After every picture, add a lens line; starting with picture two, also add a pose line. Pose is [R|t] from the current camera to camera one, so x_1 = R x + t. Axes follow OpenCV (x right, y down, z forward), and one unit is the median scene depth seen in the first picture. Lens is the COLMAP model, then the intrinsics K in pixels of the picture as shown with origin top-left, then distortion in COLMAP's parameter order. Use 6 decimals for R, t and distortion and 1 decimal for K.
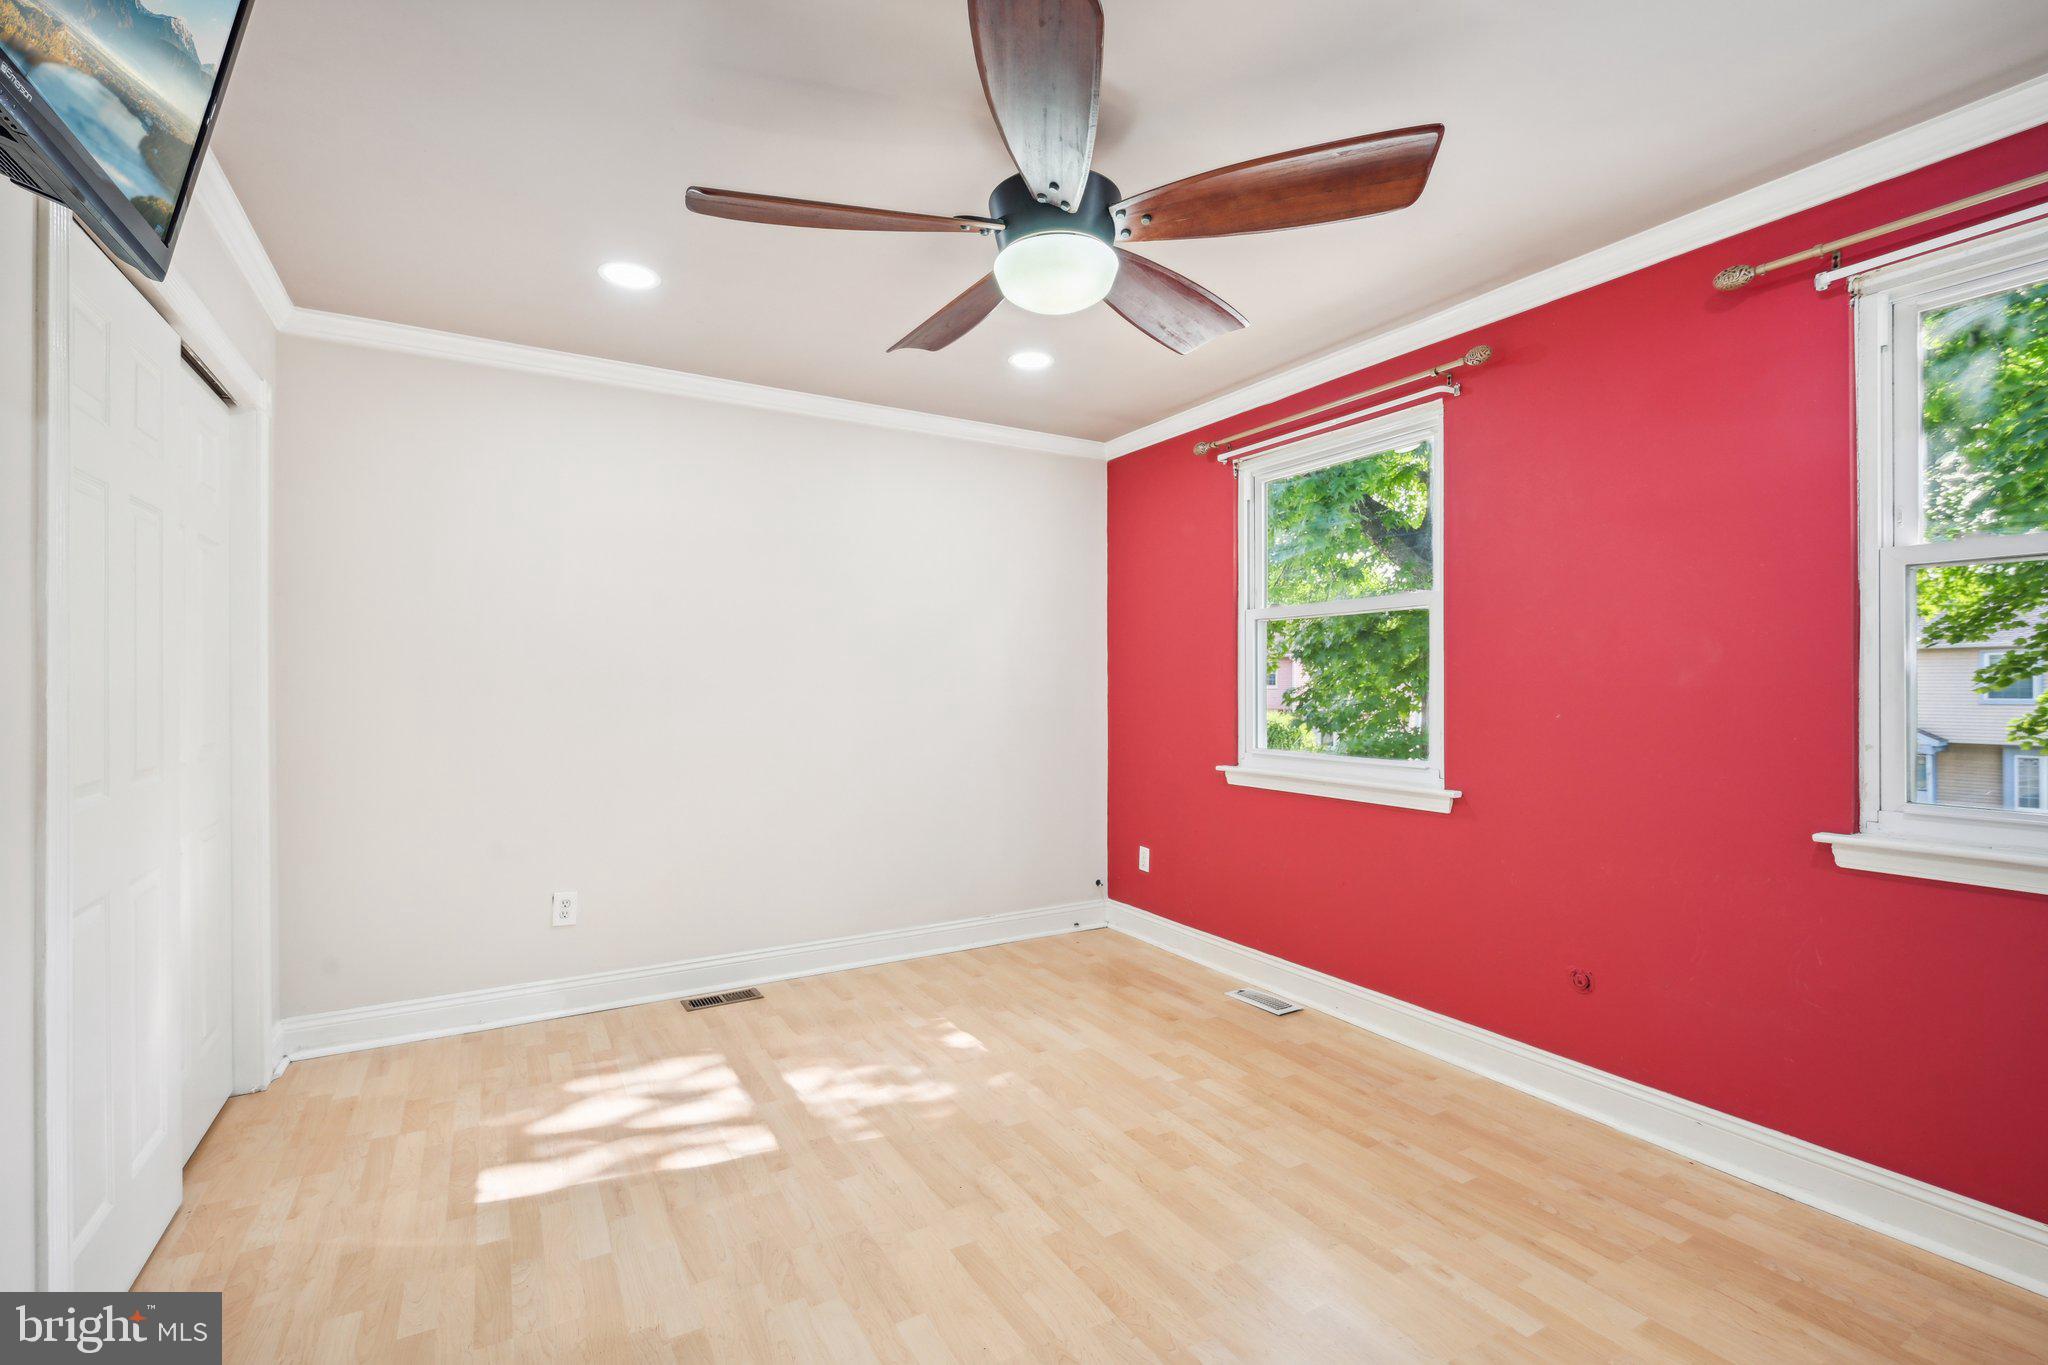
lens RADIAL K [[905.6, 0, 1024.0], [0, 905.6, 682.5], [0, 0, 1]] dist [-0.001012, -0.000636]
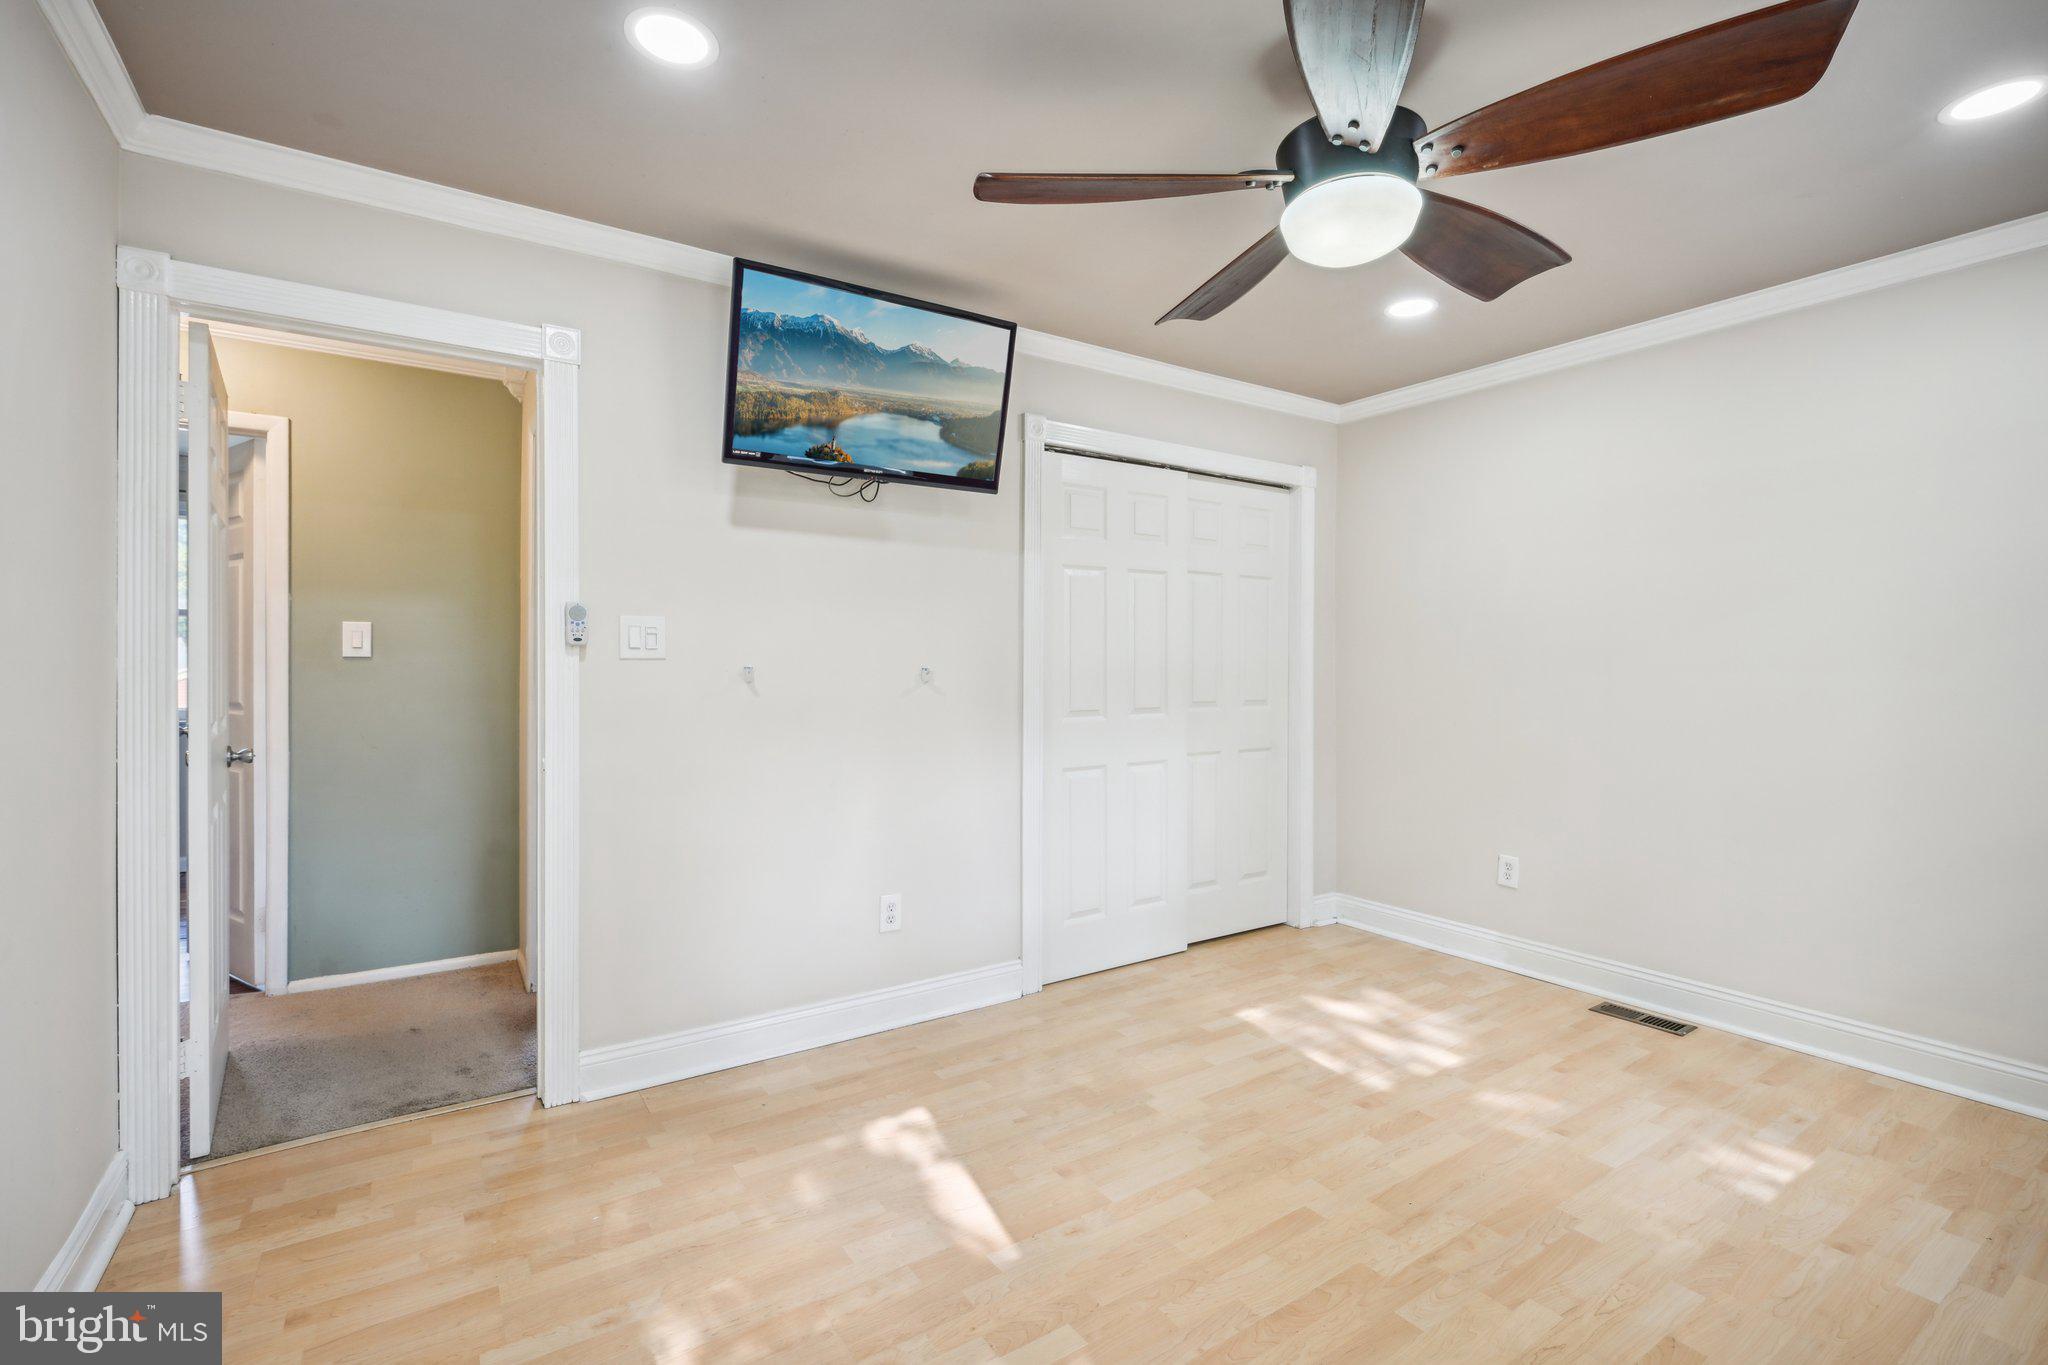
lens RADIAL K [[905.6, 0, 1024.0], [0, 905.6, 682.5], [0, 0, 1]] dist [-0.001012, -0.000636]
pose [[0.061362, 0.016570, -0.997978, 0.678271], [0.000881, 0.999861, 0.016656, 0.006757], [0.998115, -0.001901, 0.061339, 0.452487]]
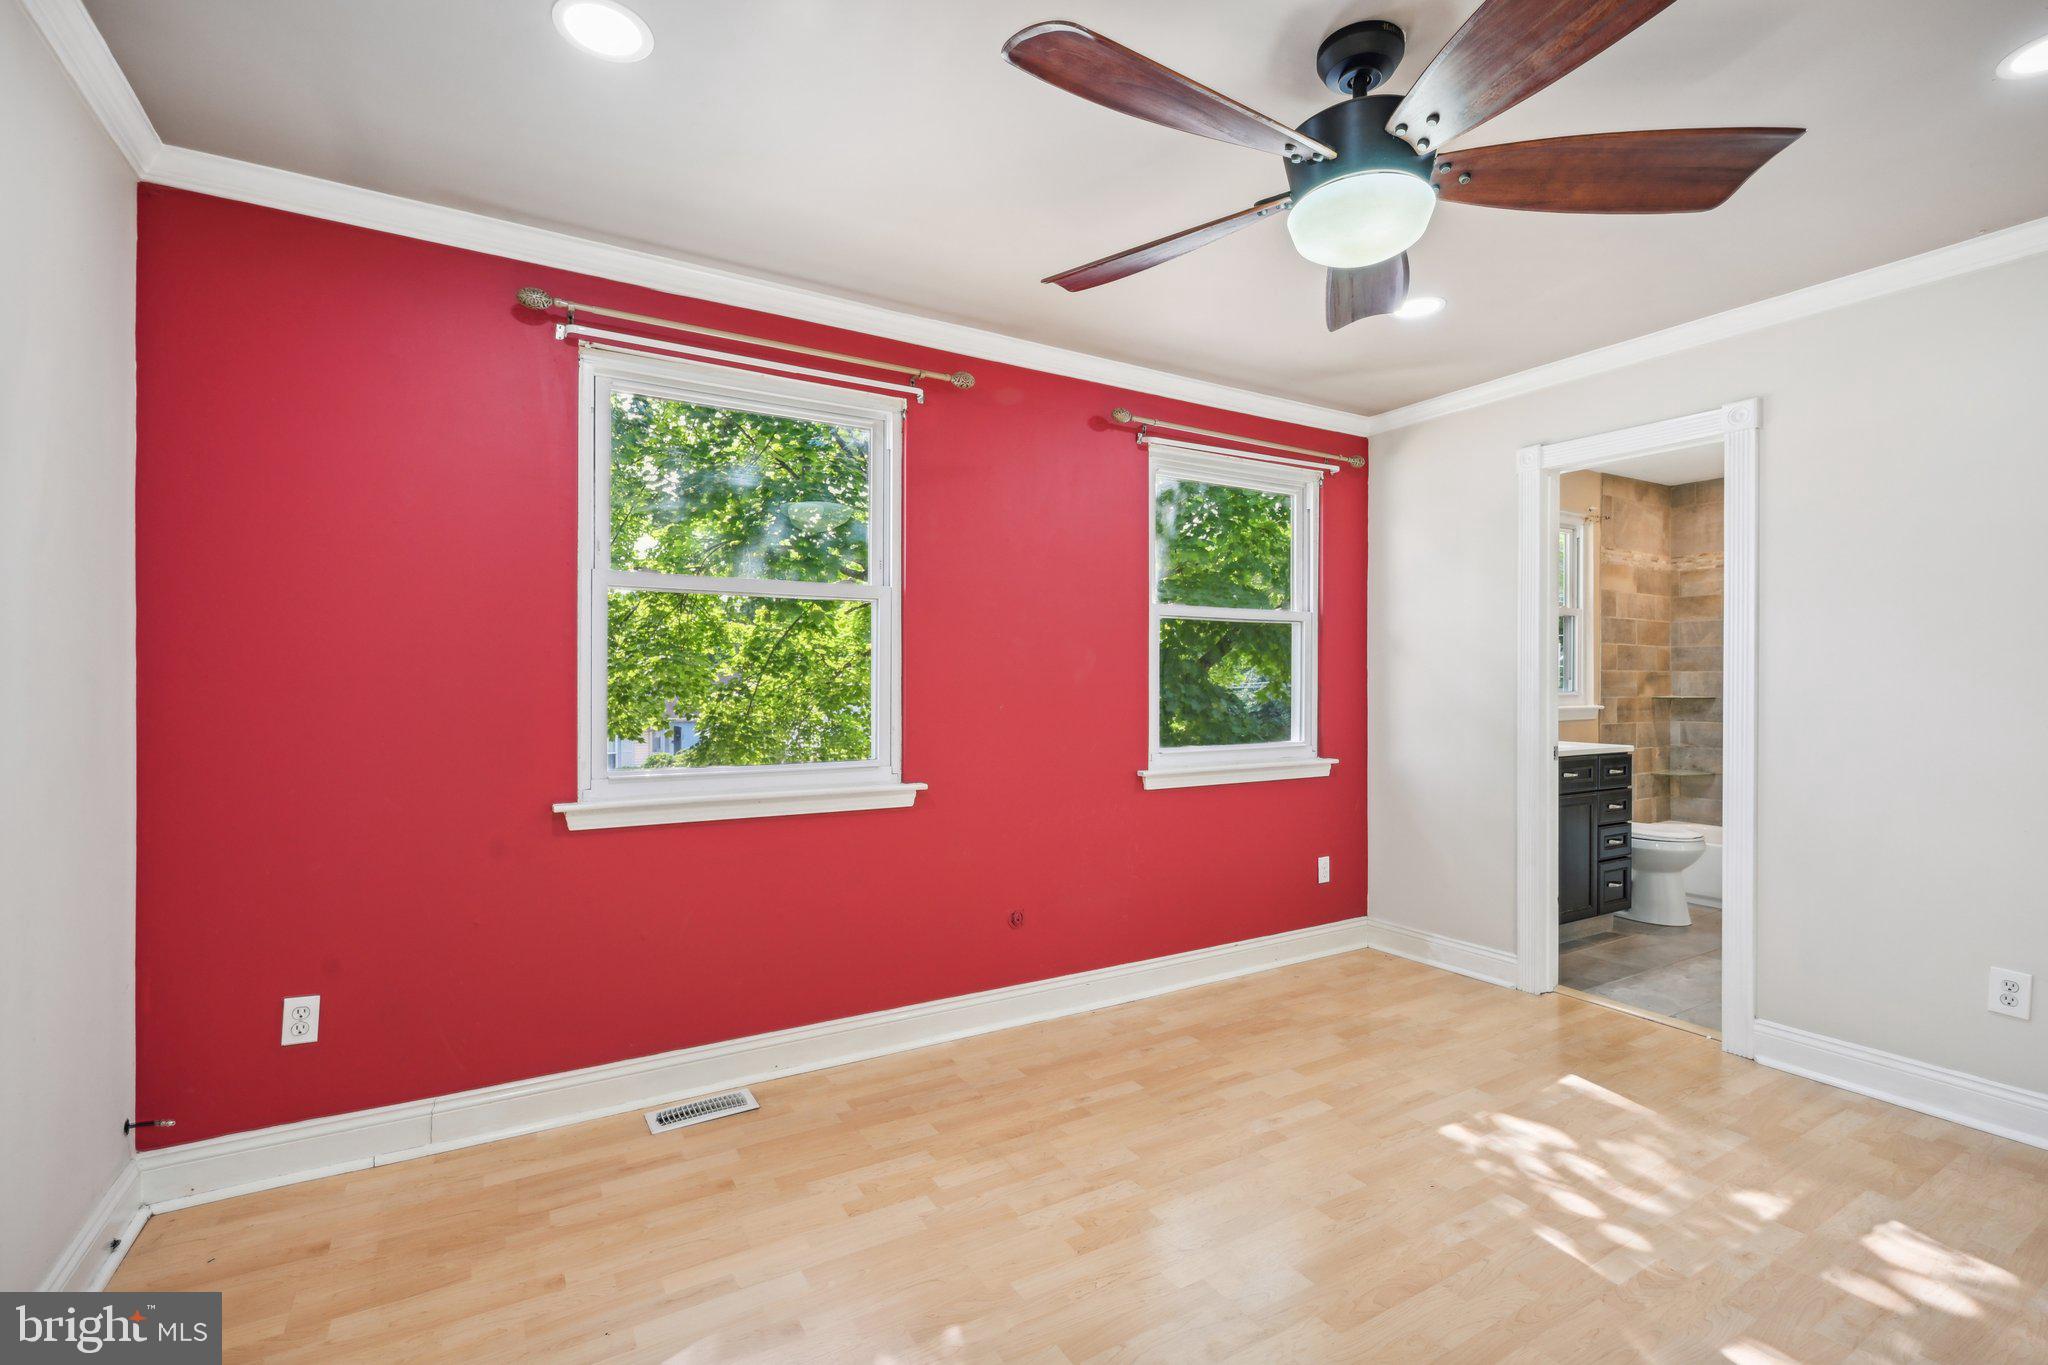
lens RADIAL K [[905.6, 0, 1024.0], [0, 905.6, 682.5], [0, 0, 1]] dist [-0.001012, -0.000636]
pose [[-0.008369, 0.003742, 0.999958, -0.618376], [-0.005842, 0.999976, -0.003791, 0.007935], [-0.999948, -0.005873, -0.008346, 0.978947]]
